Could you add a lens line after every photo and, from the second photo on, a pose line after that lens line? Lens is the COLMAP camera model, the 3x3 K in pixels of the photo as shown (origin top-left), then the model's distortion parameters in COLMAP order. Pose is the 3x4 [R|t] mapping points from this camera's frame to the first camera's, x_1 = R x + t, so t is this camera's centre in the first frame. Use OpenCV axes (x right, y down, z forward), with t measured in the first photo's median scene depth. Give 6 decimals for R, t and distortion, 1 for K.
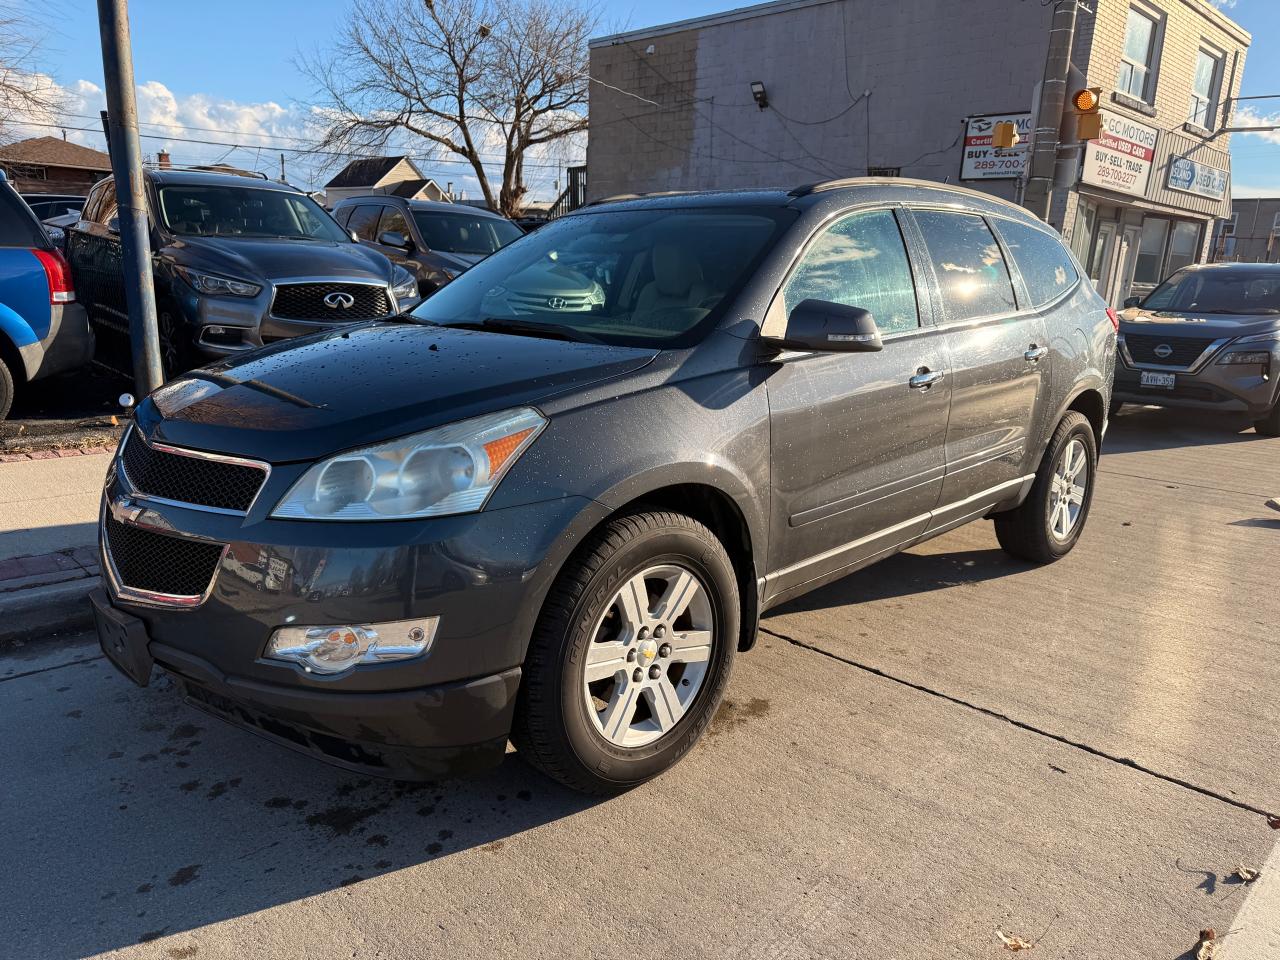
lens RADIAL K [[900.1, 0, 653.2], [0, 900.1, 484.7], [0, 0, 1]] dist [0.026617, -0.029571]
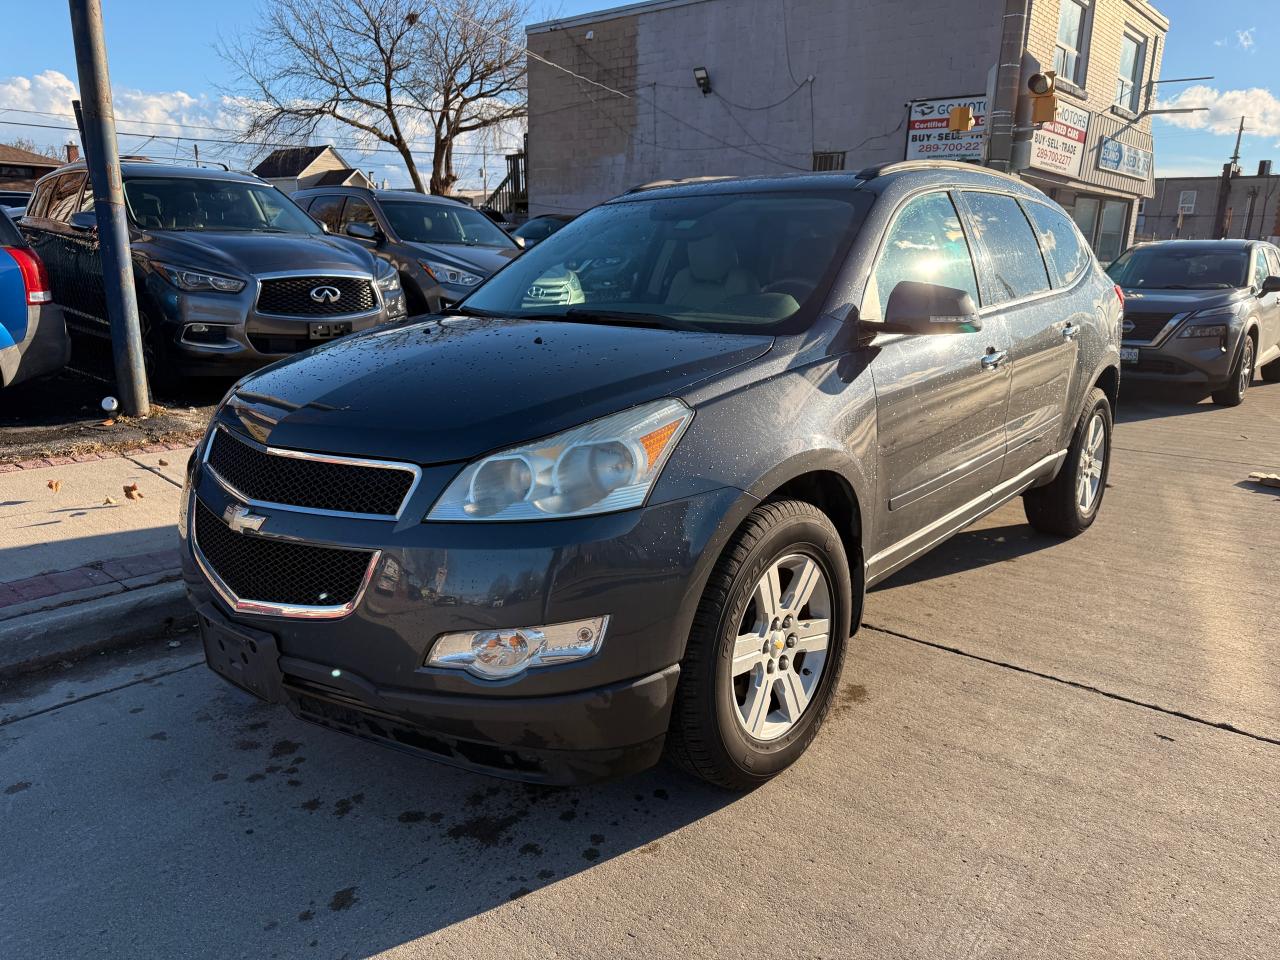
lens RADIAL K [[900.1, 0, 648.1], [0, 900.1, 475.7], [0, 0, 1]] dist [0.026617, -0.029571]
pose [[0.997038, -0.035228, 0.068366, -0.151381], [0.034948, 0.999375, 0.005284, -0.005308], [-0.068510, -0.002879, 0.997646, 0.016661]]
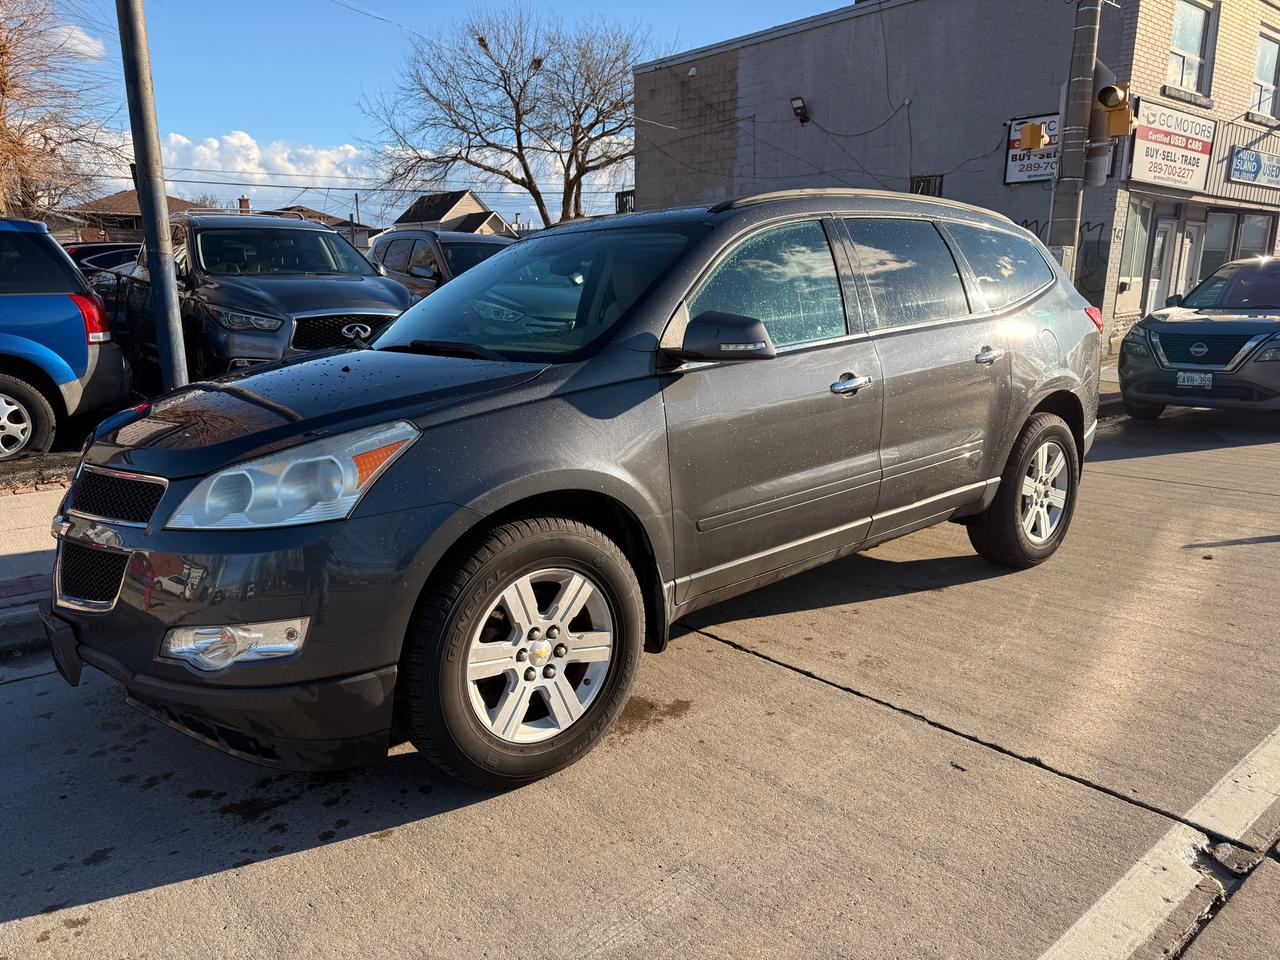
lens RADIAL K [[900.1, 0, 648.5], [0, 900.1, 489.3], [0, 0, 1]] dist [0.026617, -0.029571]
pose [[0.995979, -0.023822, -0.086360, 0.154703], [0.022367, 0.999592, -0.017775, 0.013058], [0.086748, 0.015772, 0.996105, -0.025627]]
